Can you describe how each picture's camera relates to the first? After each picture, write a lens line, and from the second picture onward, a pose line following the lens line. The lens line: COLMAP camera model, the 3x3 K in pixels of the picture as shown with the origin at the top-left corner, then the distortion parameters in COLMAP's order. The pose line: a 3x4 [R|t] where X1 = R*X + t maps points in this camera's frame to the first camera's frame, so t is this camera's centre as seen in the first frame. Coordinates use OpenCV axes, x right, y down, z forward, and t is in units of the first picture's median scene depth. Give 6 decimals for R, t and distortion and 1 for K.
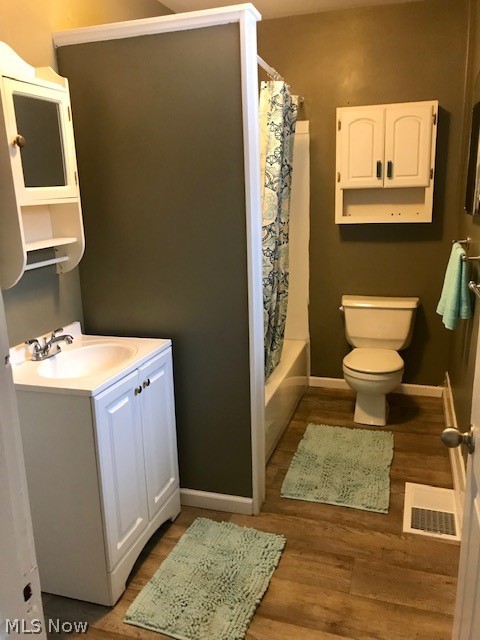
lens RADIAL K [[527.2, 0, 240.0], [0, 527.2, 320.0], [0, 0, 1]] dist [-0.003663, -0.007969]
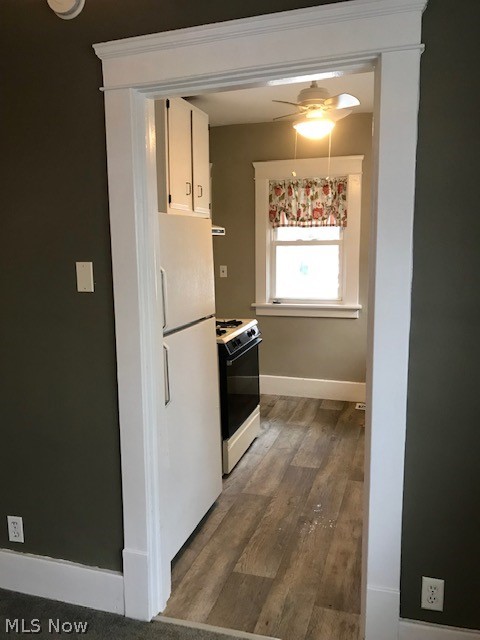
lens RADIAL K [[527.2, 0, 240.0], [0, 527.2, 320.0], [0, 0, 1]] dist [-0.003663, -0.007969]
pose [[-0.000827, -0.124906, 0.992168, -1.006360], [0.264214, 0.956884, 0.120684, -0.224046], [-0.964464, 0.262244, 0.032210, 0.916722]]
